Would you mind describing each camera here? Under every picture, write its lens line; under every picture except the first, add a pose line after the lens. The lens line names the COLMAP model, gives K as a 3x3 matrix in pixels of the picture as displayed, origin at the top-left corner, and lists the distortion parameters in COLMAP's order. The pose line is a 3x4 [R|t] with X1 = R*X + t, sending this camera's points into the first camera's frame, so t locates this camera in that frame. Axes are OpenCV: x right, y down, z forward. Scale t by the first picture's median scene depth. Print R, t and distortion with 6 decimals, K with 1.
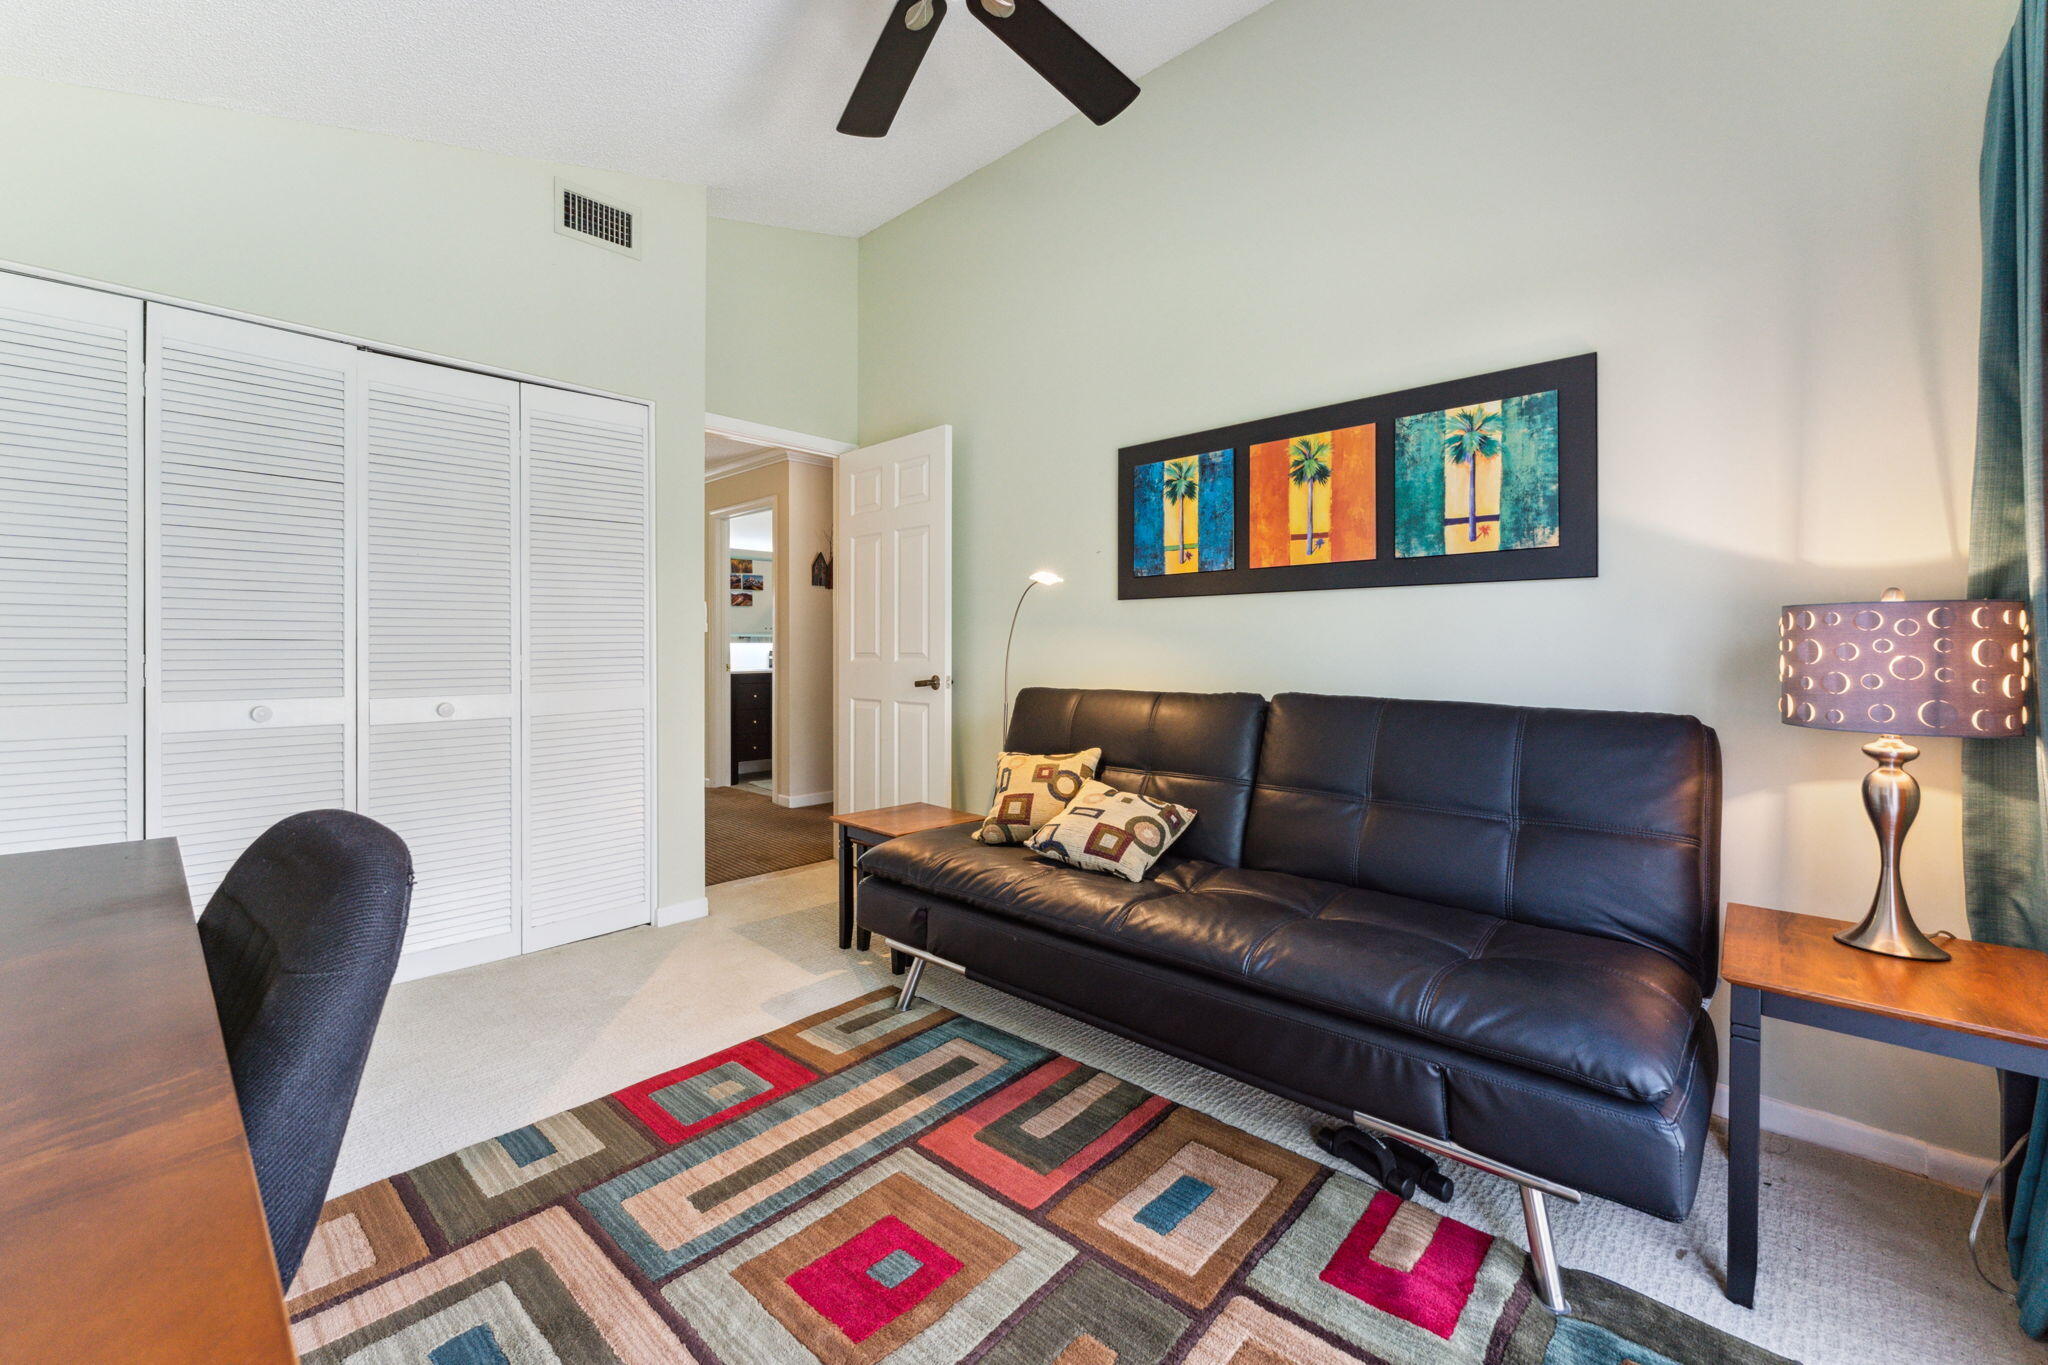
lens RADIAL K [[821.3, 0, 1022.5], [0, 821.3, 665.2], [0, 0, 1]] dist [0.000020, 0.000023]
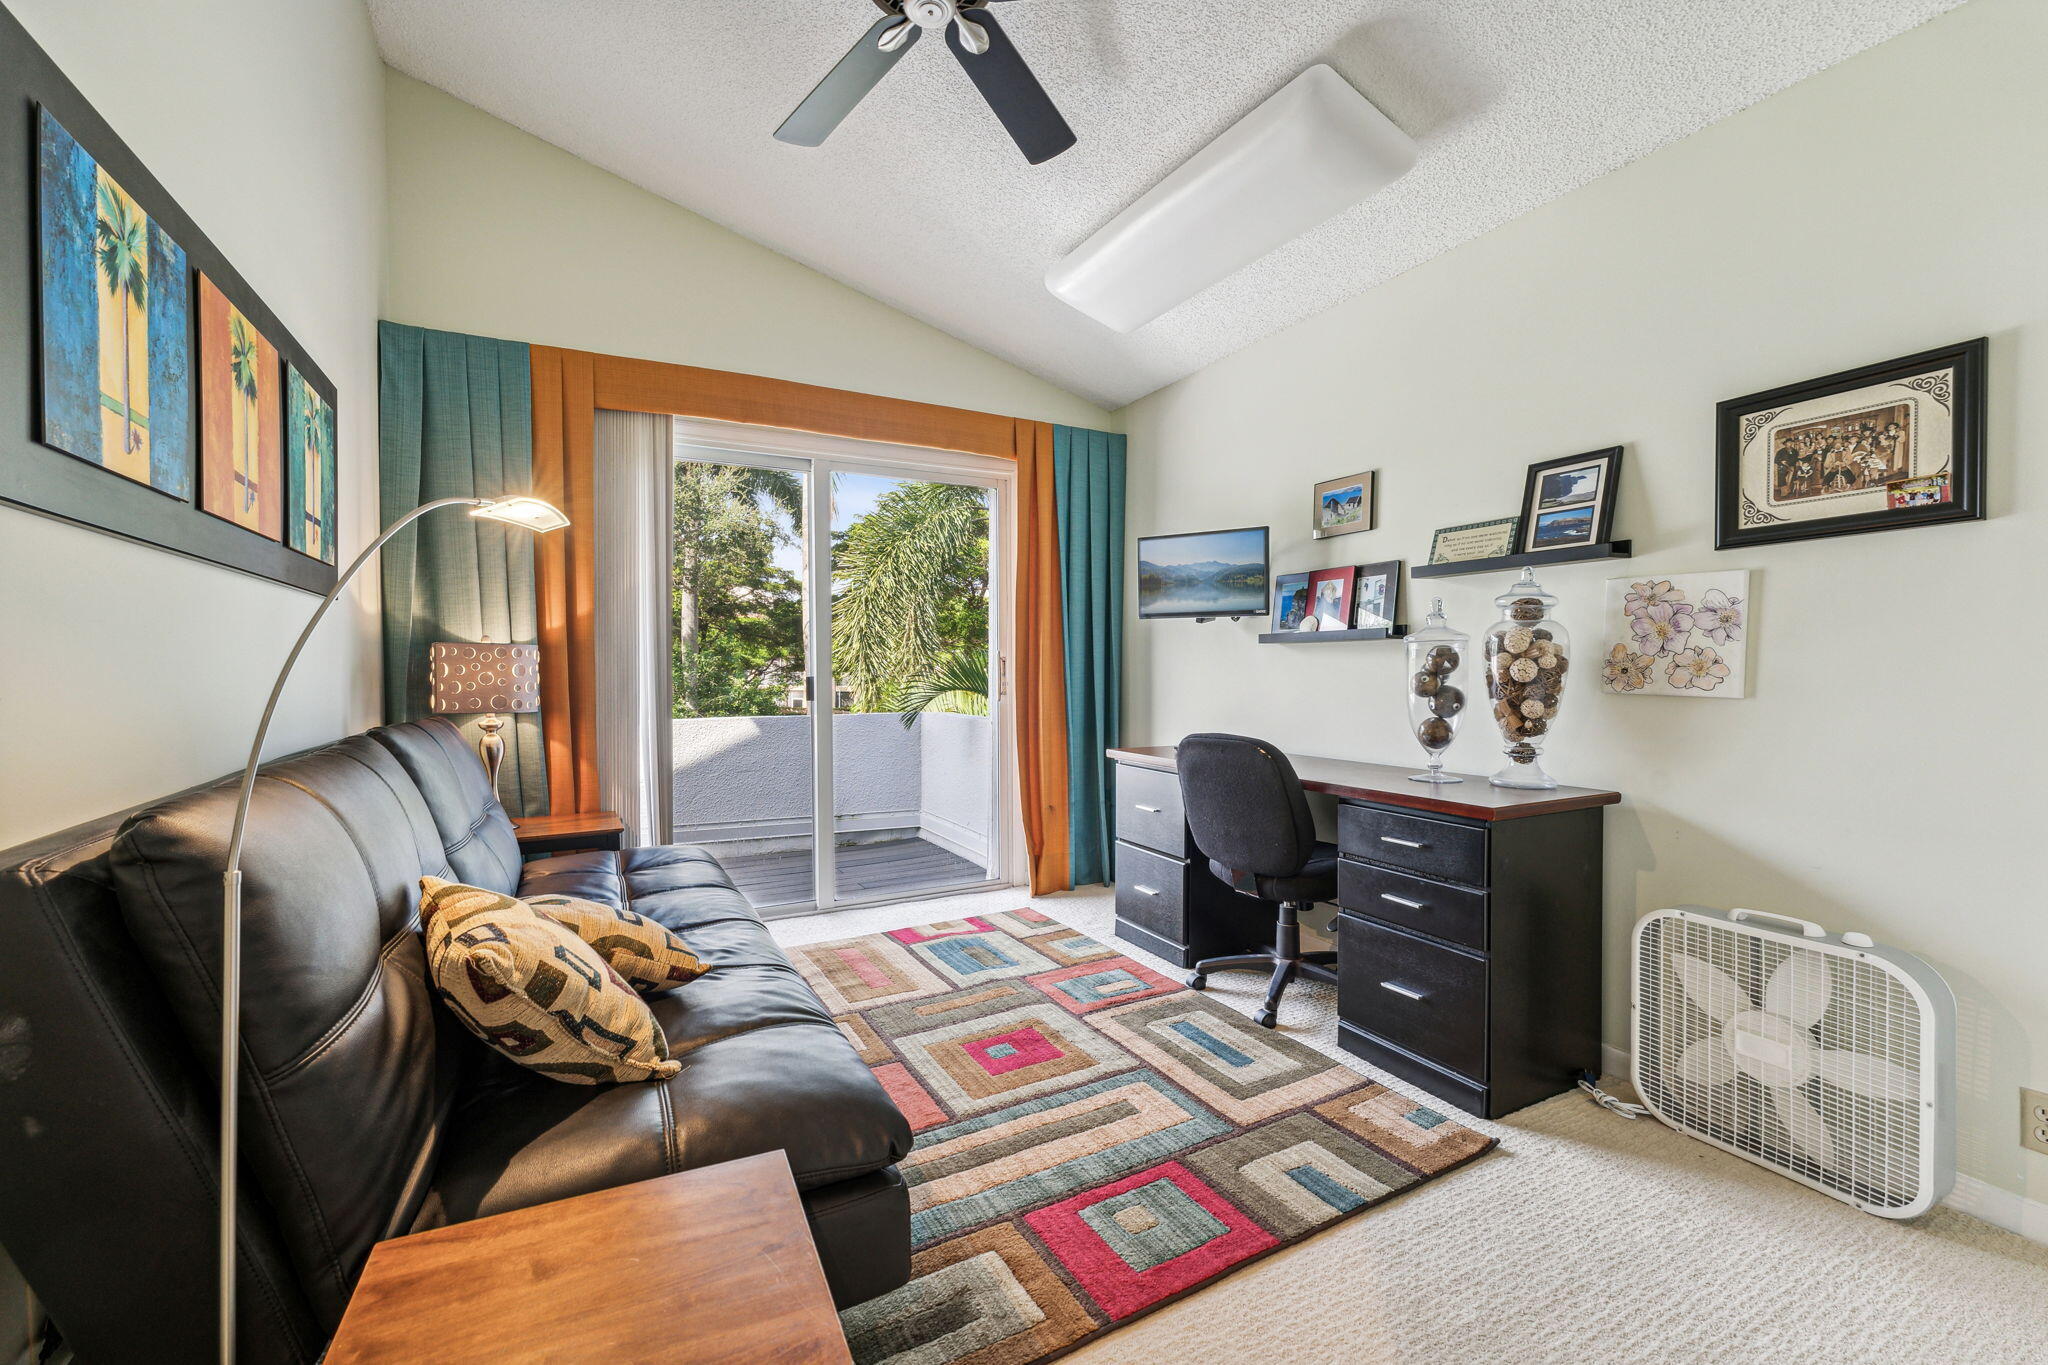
lens RADIAL K [[821.3, 0, 1022.5], [0, 821.3, 665.2], [0, 0, 1]] dist [0.000020, 0.000023]
pose [[-0.943607, -0.002521, 0.331058, -0.618904], [0.000457, 0.999960, 0.008917, -0.035230], [-0.331067, 0.008566, -0.943568, 2.125936]]
